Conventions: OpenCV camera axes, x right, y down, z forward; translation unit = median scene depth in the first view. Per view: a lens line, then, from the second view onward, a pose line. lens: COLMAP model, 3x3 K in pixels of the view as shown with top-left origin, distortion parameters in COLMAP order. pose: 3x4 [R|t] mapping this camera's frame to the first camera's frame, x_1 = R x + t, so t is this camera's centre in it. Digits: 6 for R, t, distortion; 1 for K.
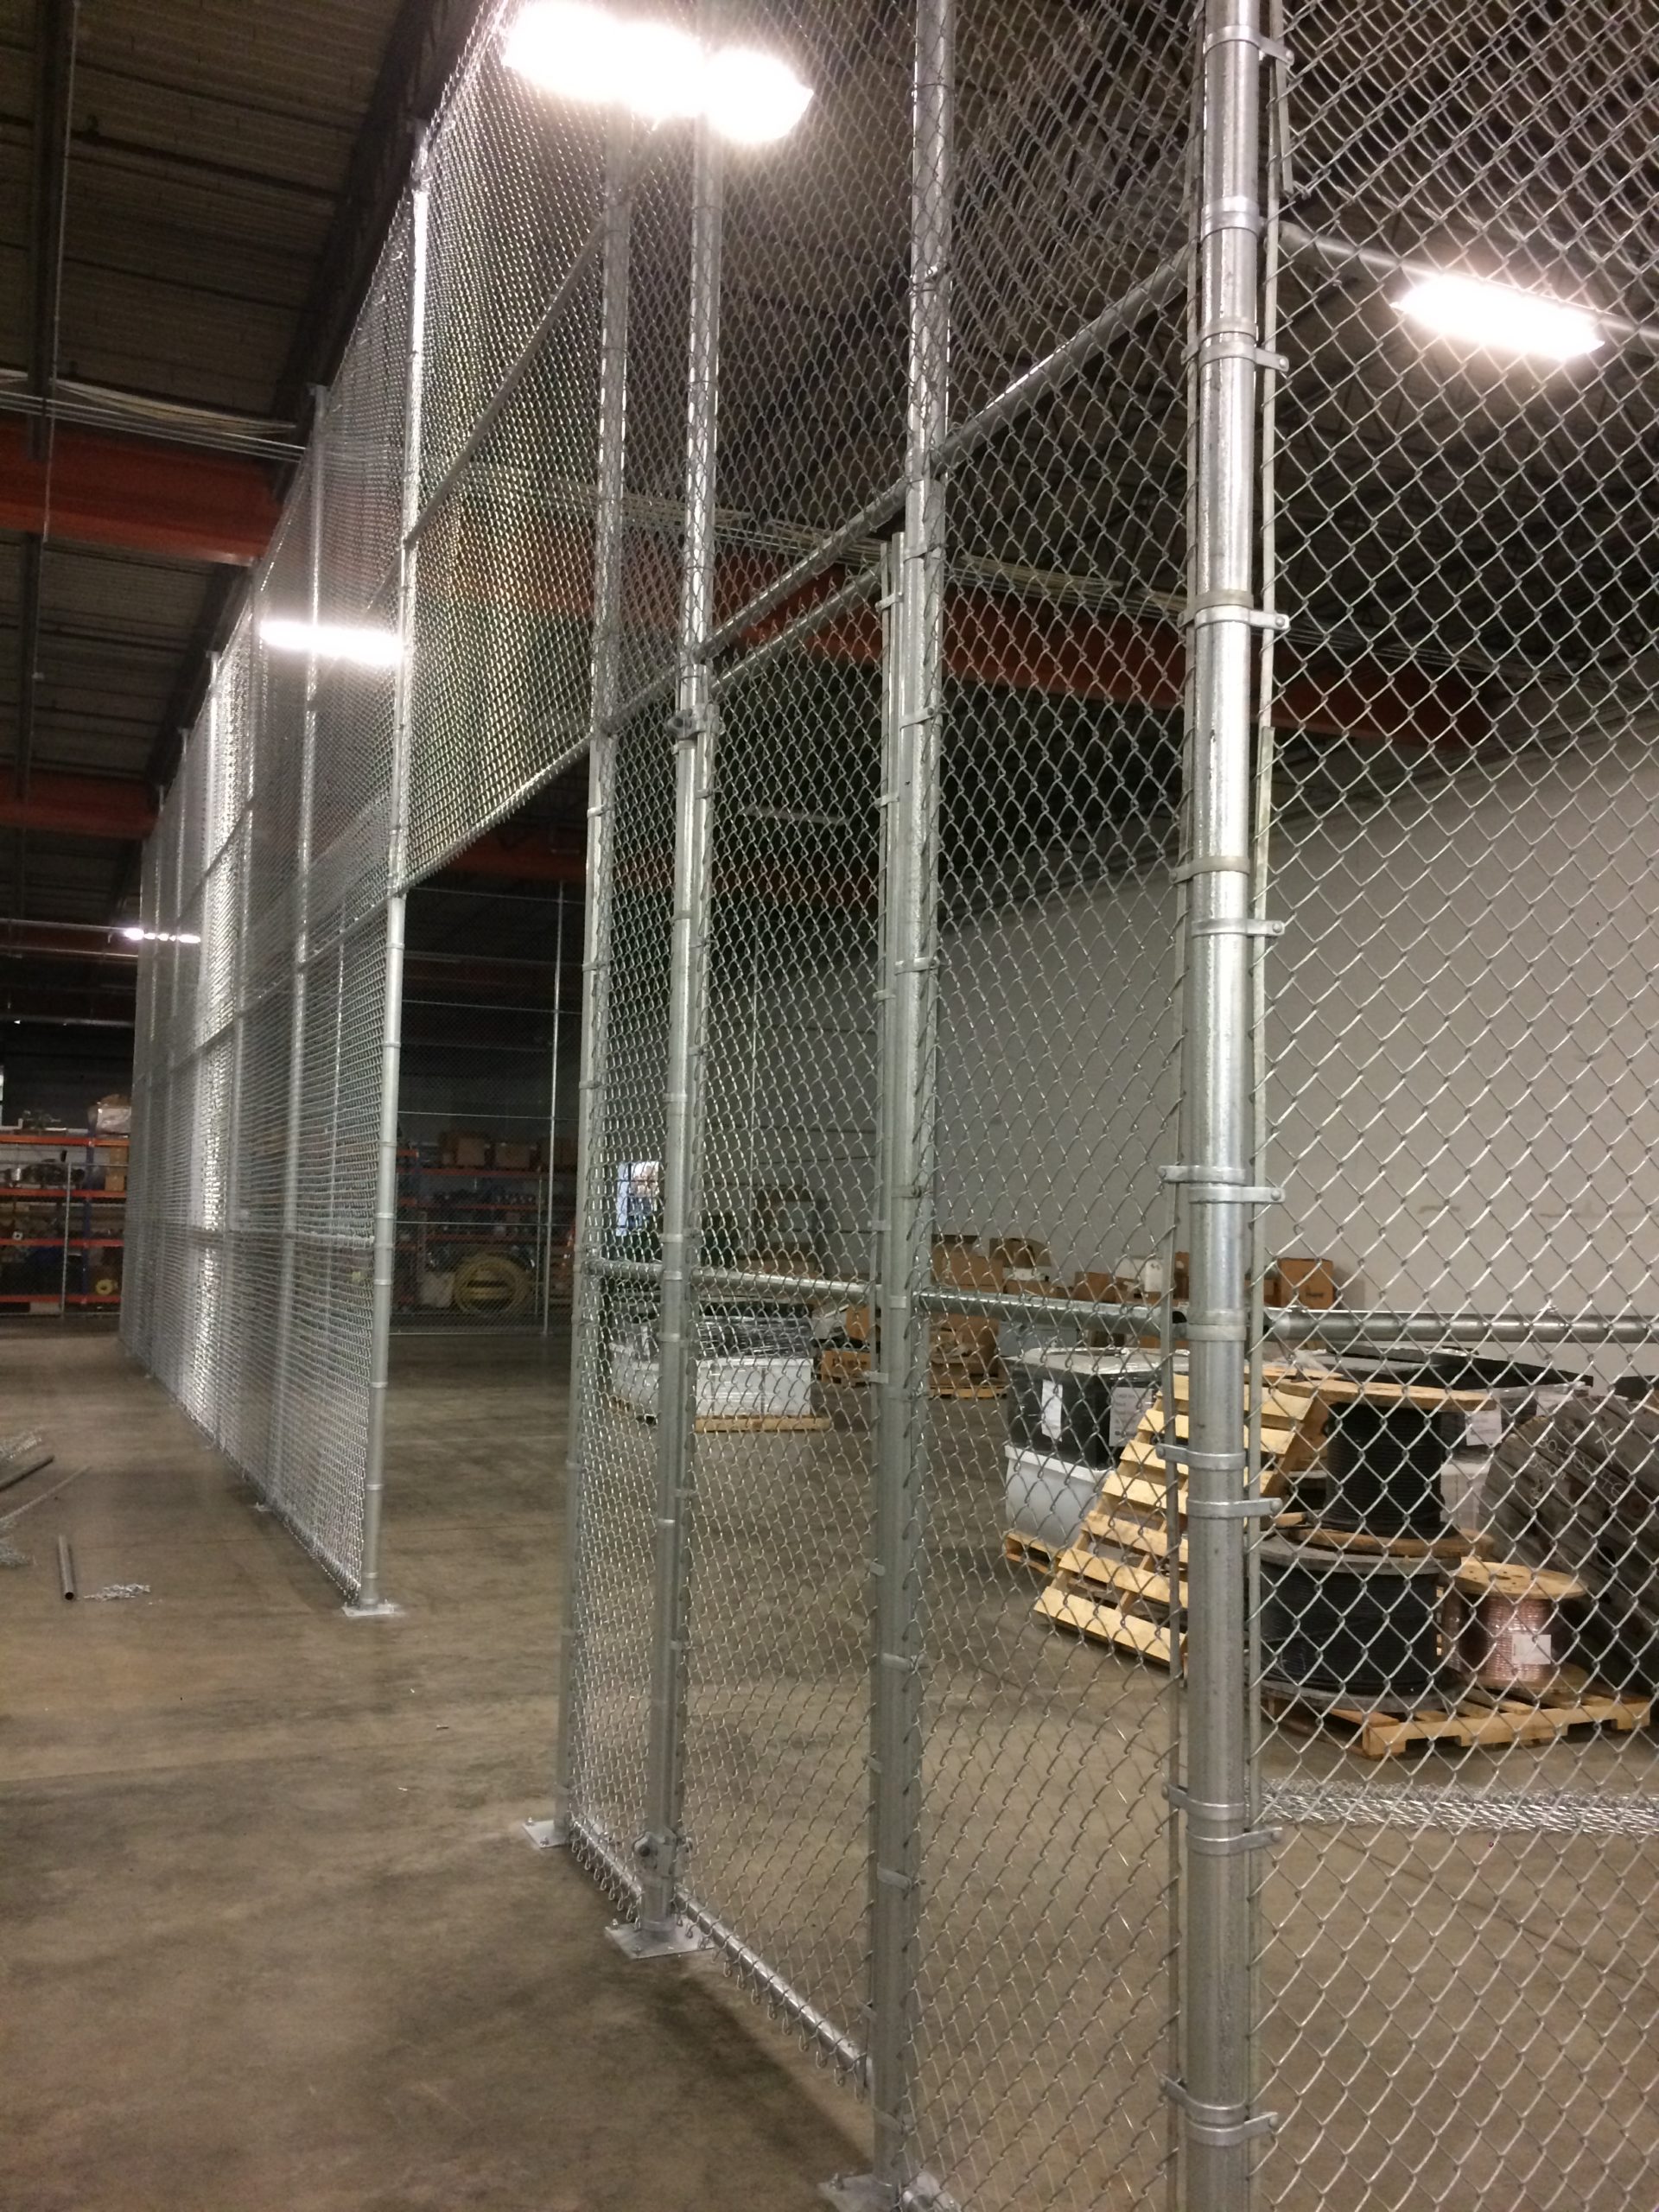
lens RADIAL K [[1896.6, 0, 829.5], [0, 1896.6, 1106.0], [0, 0, 1]] dist [0.076424, -0.123194]
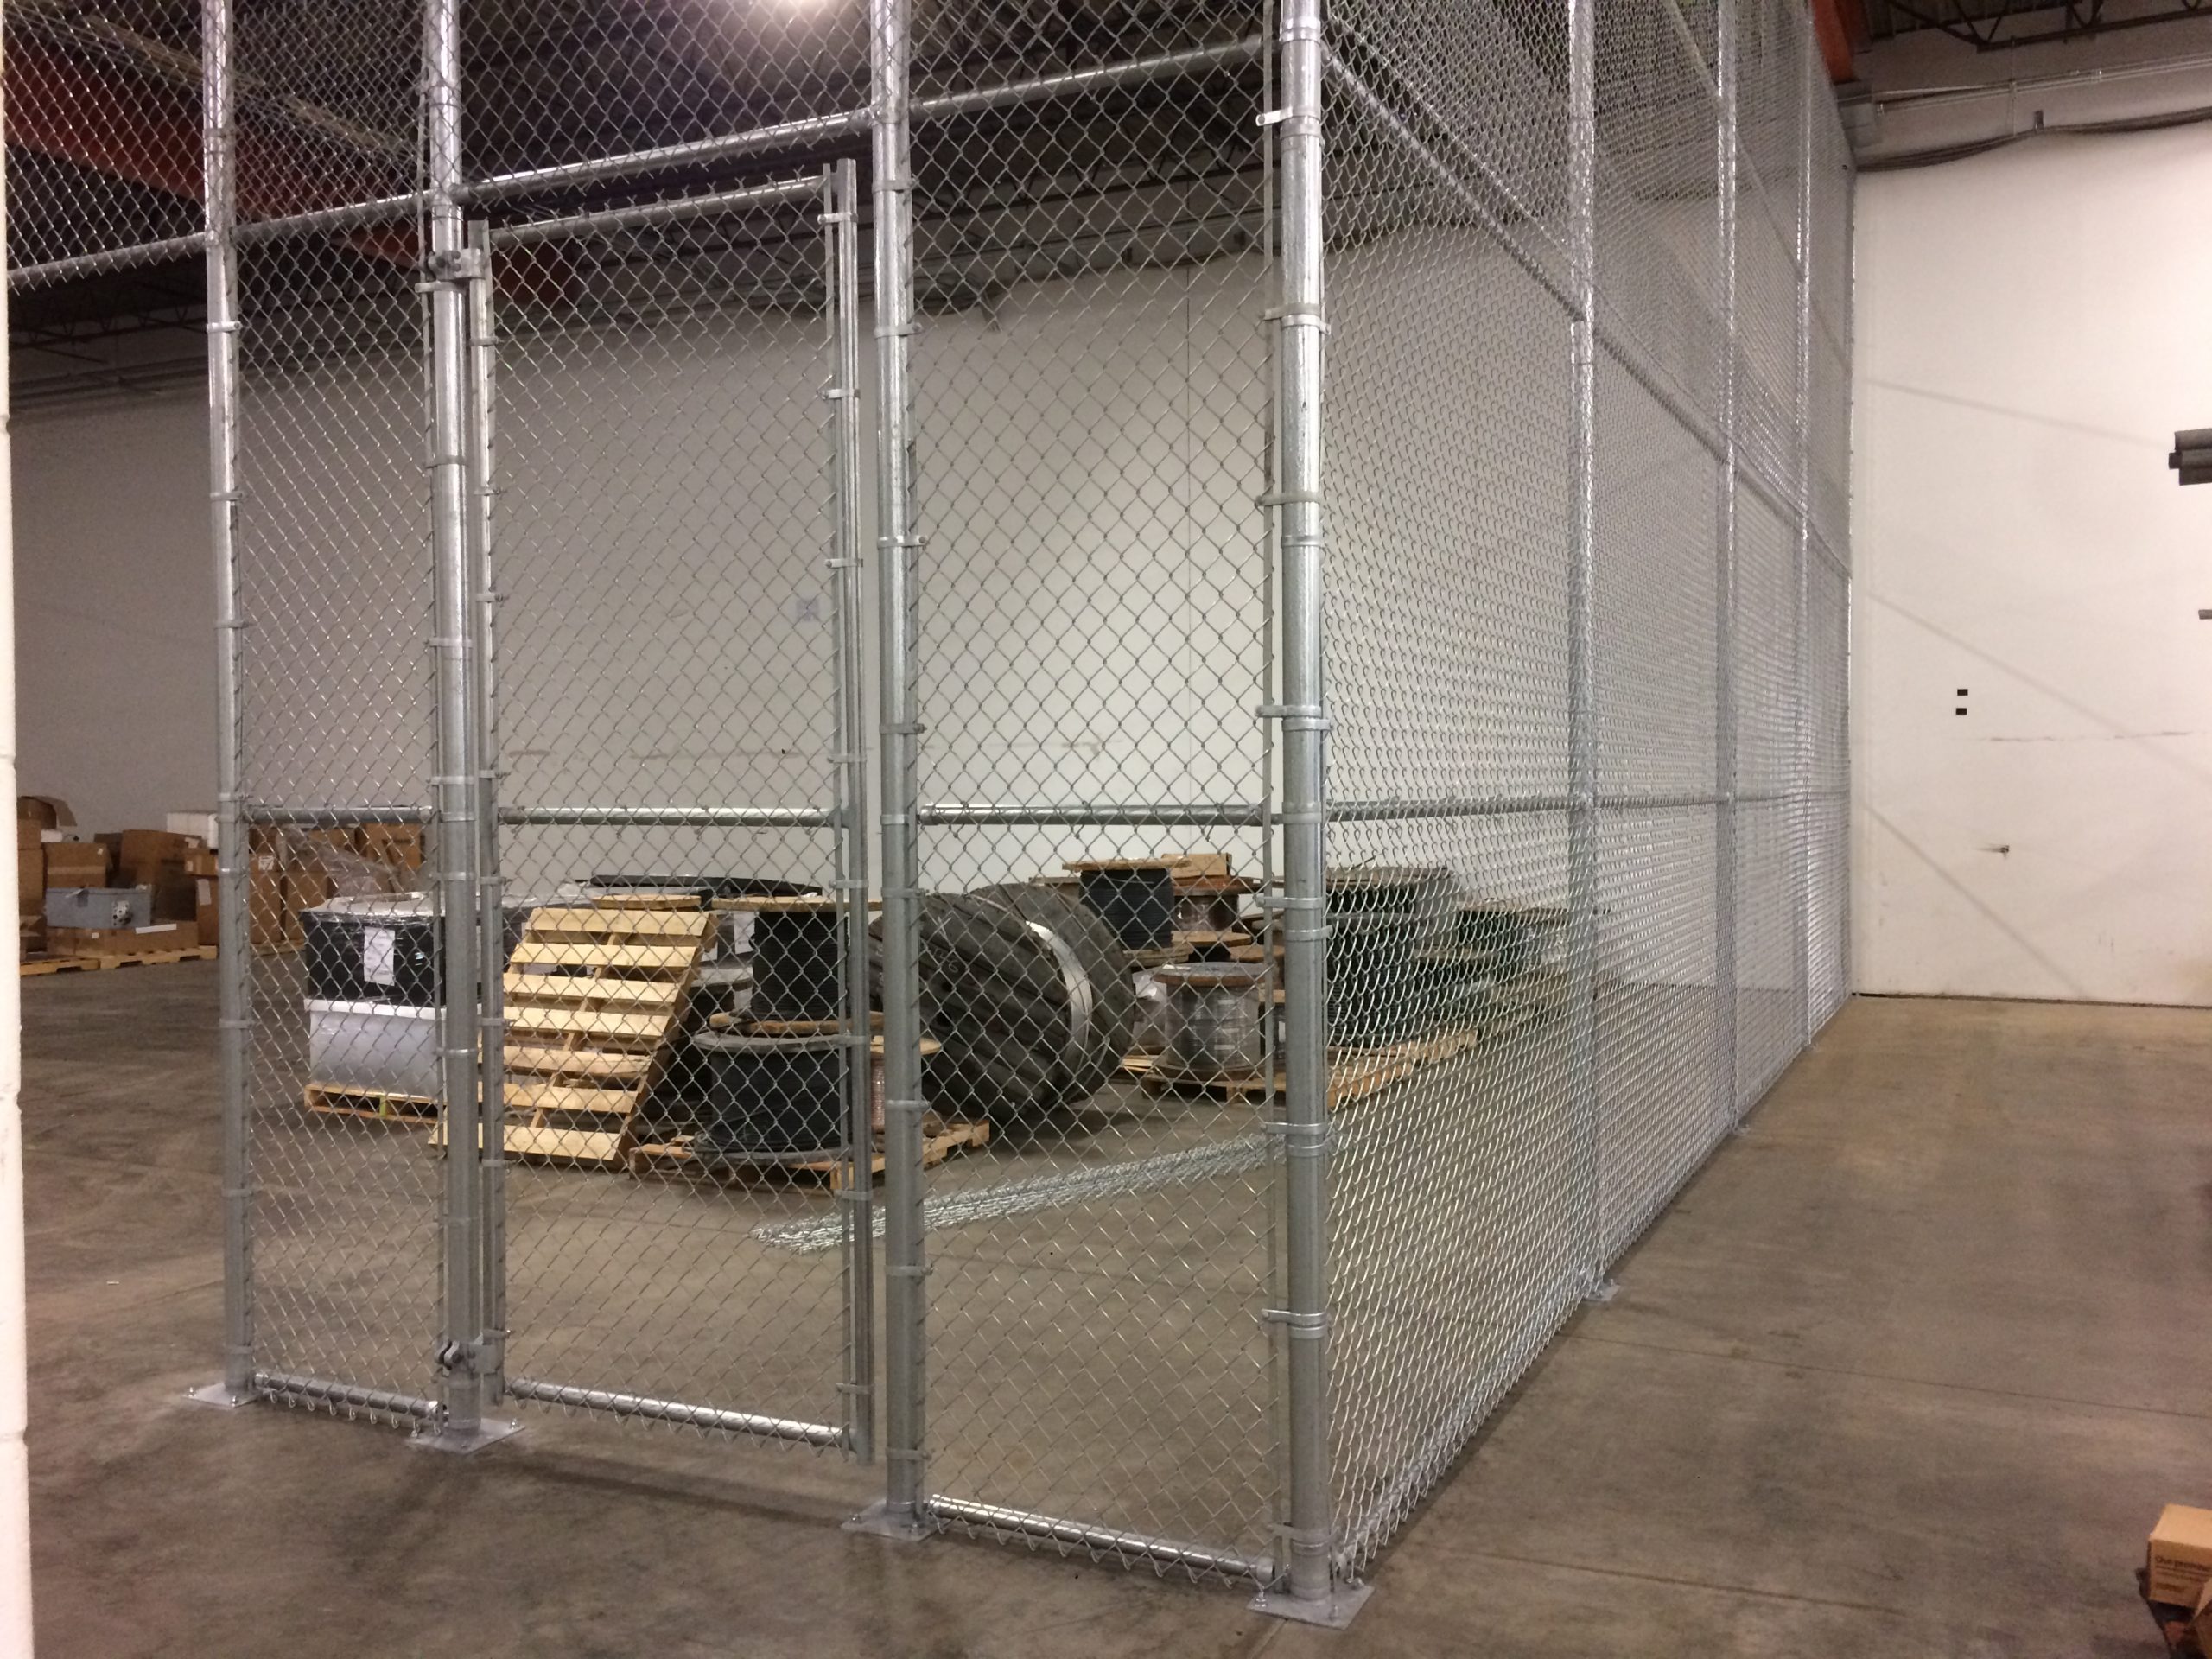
lens RADIAL K [[1896.6, 0, 1116.5], [0, 1896.6, 841.7], [0, 0, 1]] dist [0.076424, -0.123194]
pose [[0.757981, -0.048709, 0.650456, -0.446687], [-0.015619, 0.995567, 0.092754, 0.001223], [-0.652090, -0.080465, 0.753860, -0.011686]]
